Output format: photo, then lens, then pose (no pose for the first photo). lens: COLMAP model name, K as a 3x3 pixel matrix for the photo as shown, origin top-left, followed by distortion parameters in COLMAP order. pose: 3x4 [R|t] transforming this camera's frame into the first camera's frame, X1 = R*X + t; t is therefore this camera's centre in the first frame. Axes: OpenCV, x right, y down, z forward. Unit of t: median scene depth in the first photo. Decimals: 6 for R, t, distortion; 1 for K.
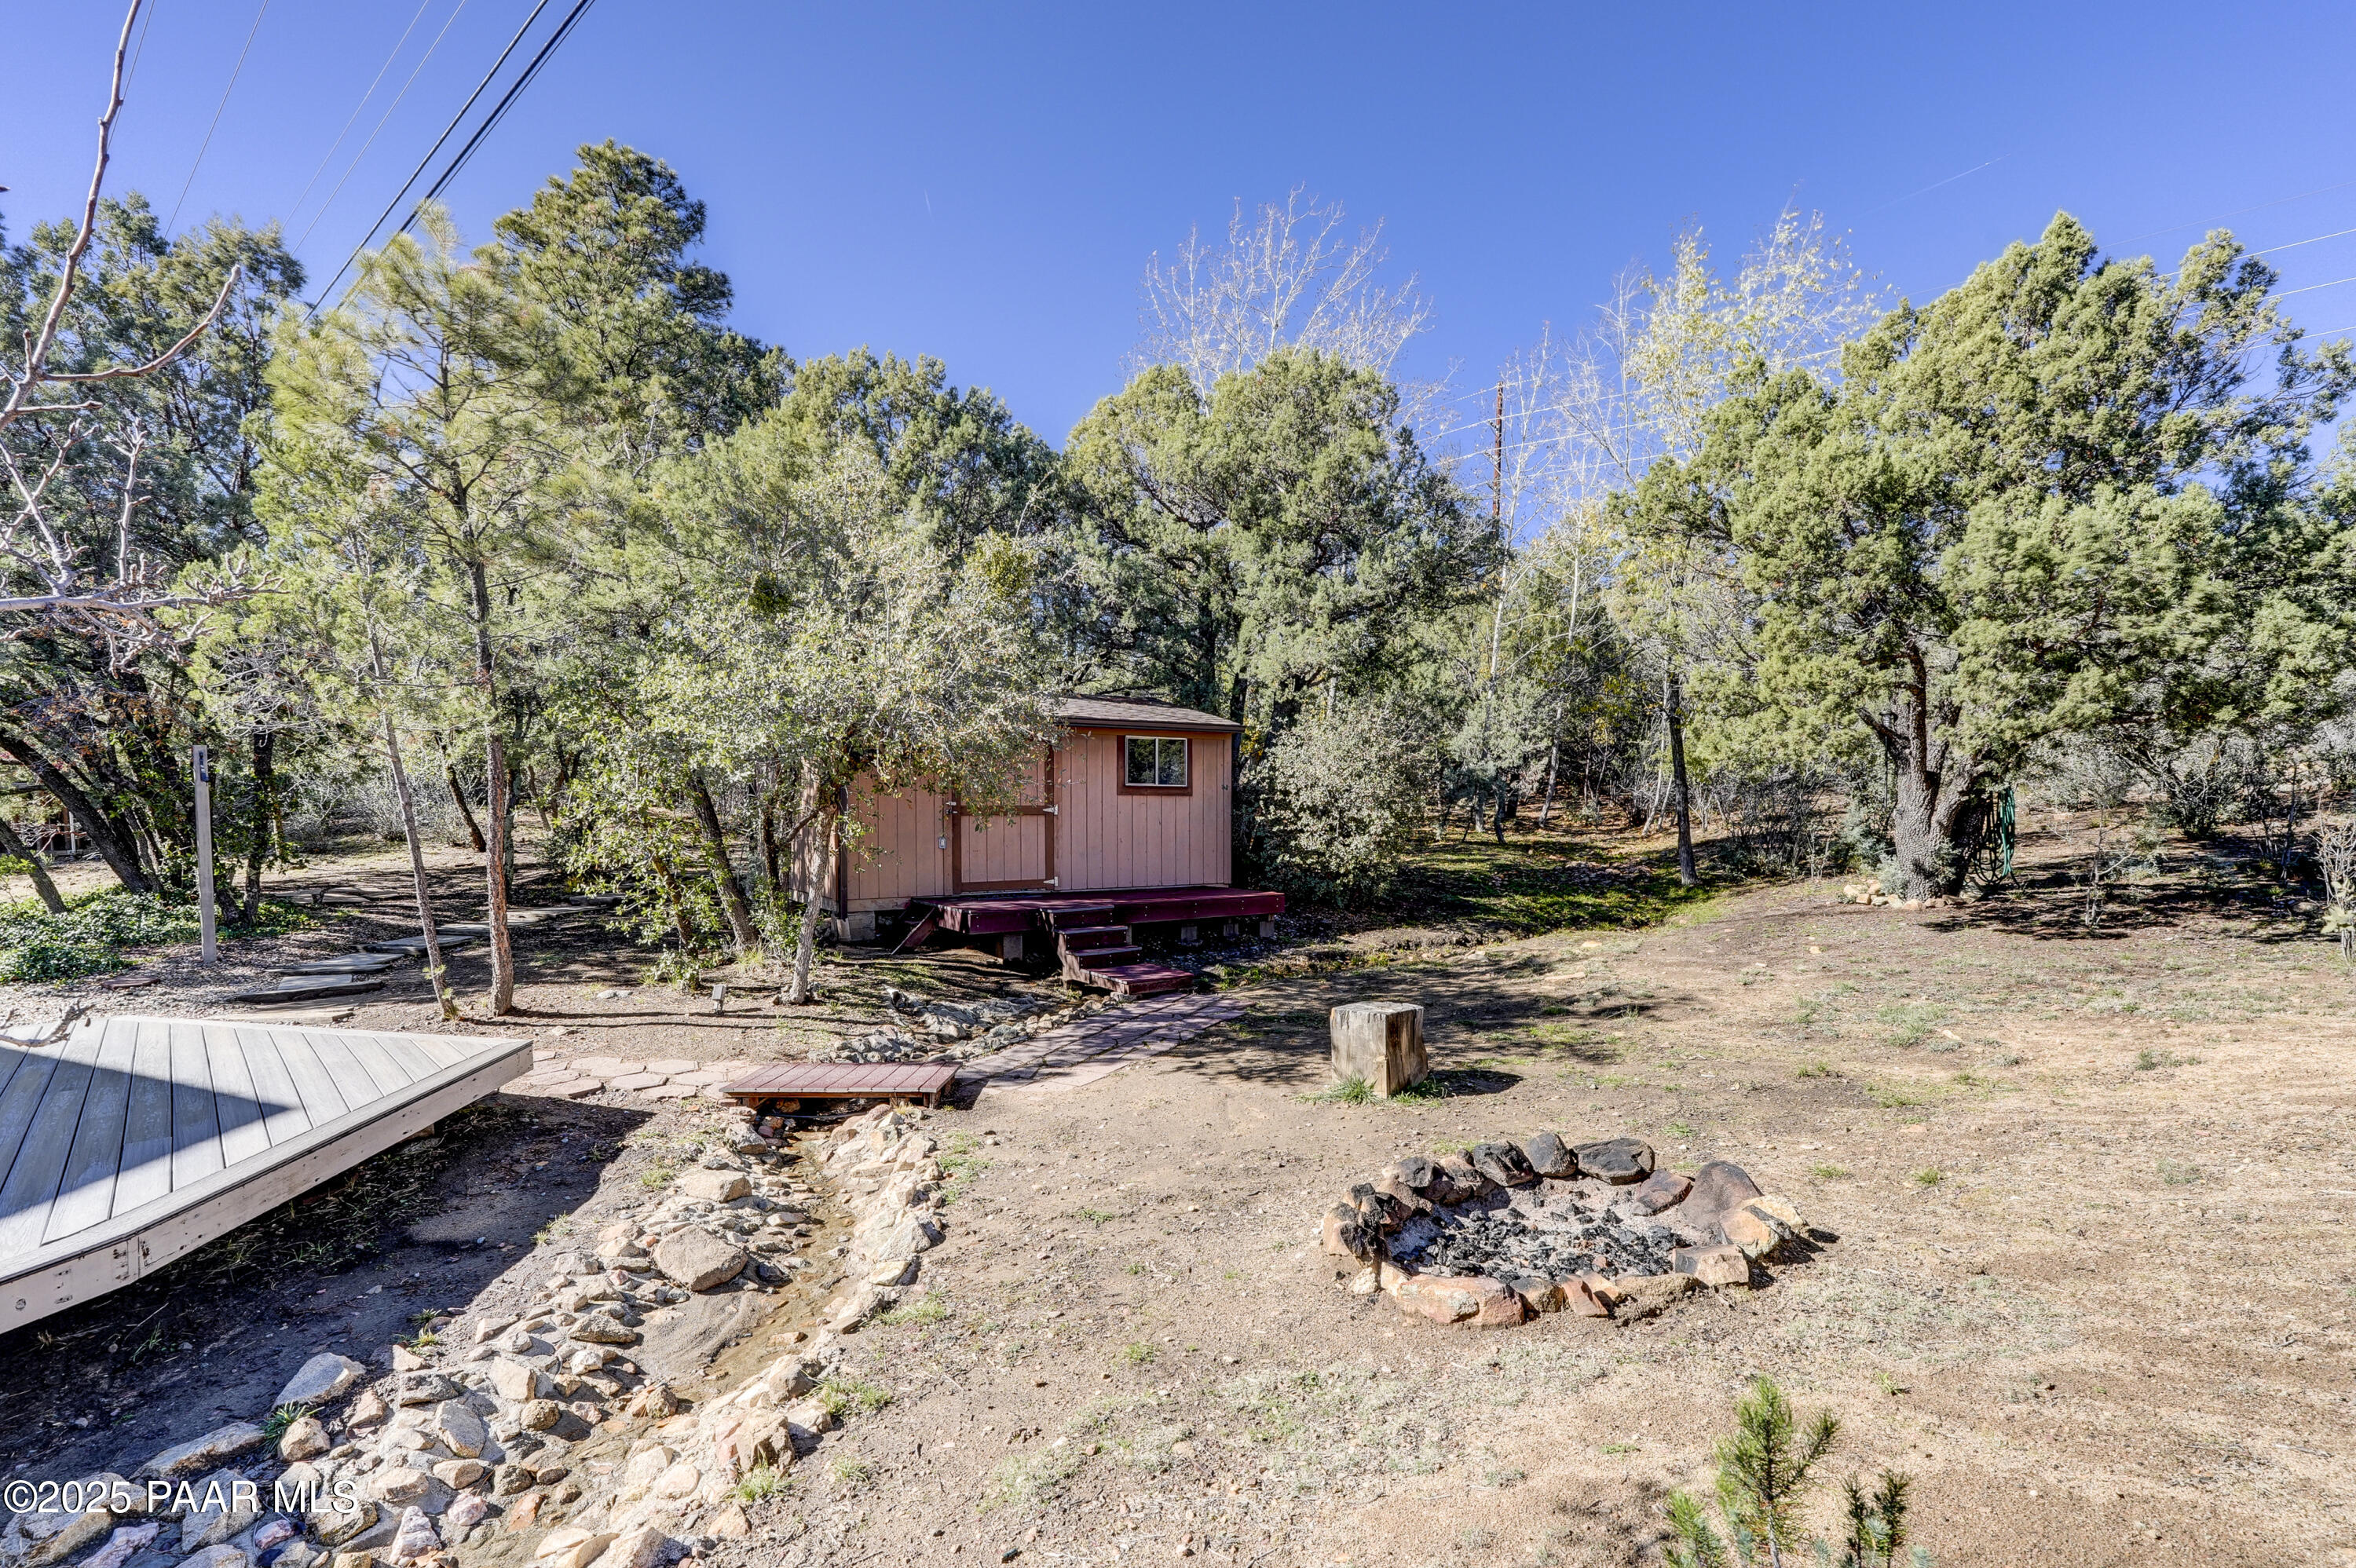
lens RADIAL K [[1073.9, 0, 1174.9], [0, 1073.9, 787.1], [0, 0, 1]] dist [-0.005885, 0.007196]
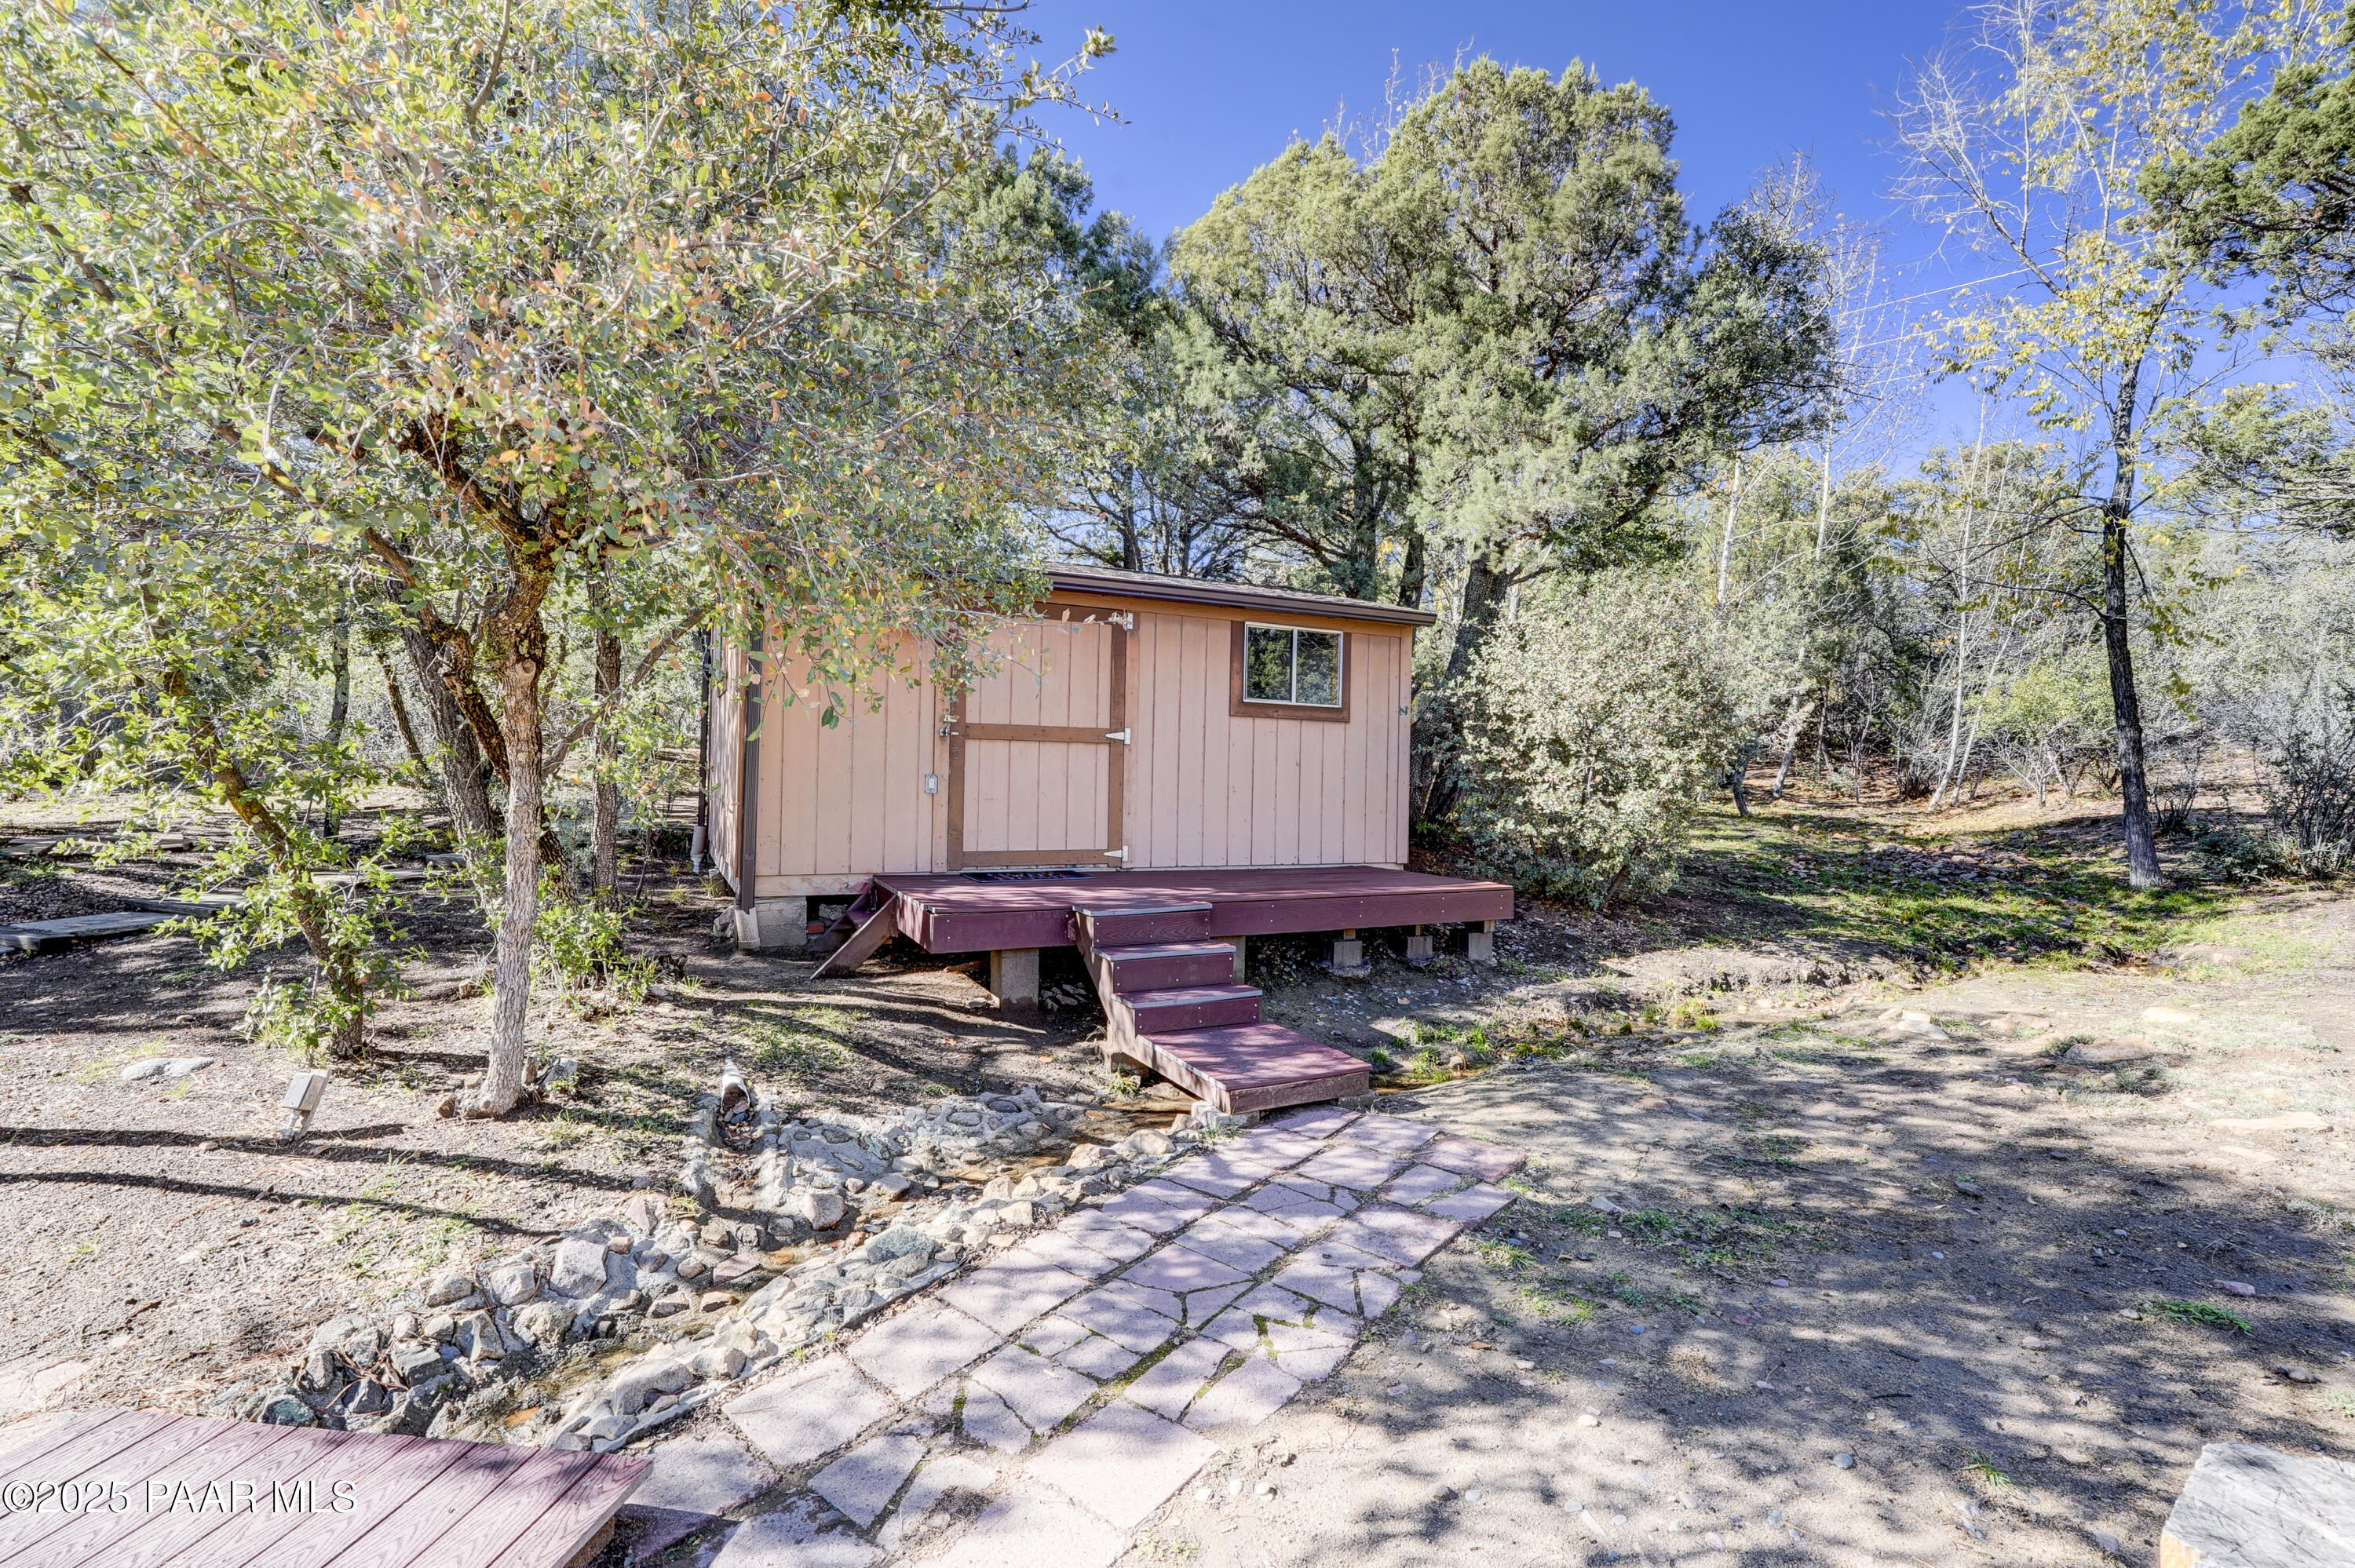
lens RADIAL K [[1073.4, 0, 1192.6], [0, 1073.4, 777.8], [0, 0, 1]] dist [-0.005885, 0.007196]
pose [[0.994672, 0.021766, -0.100766, -0.012055], [-0.019560, 0.999548, 0.022827, 0.031409], [0.101218, -0.020735, 0.994648, 0.413229]]
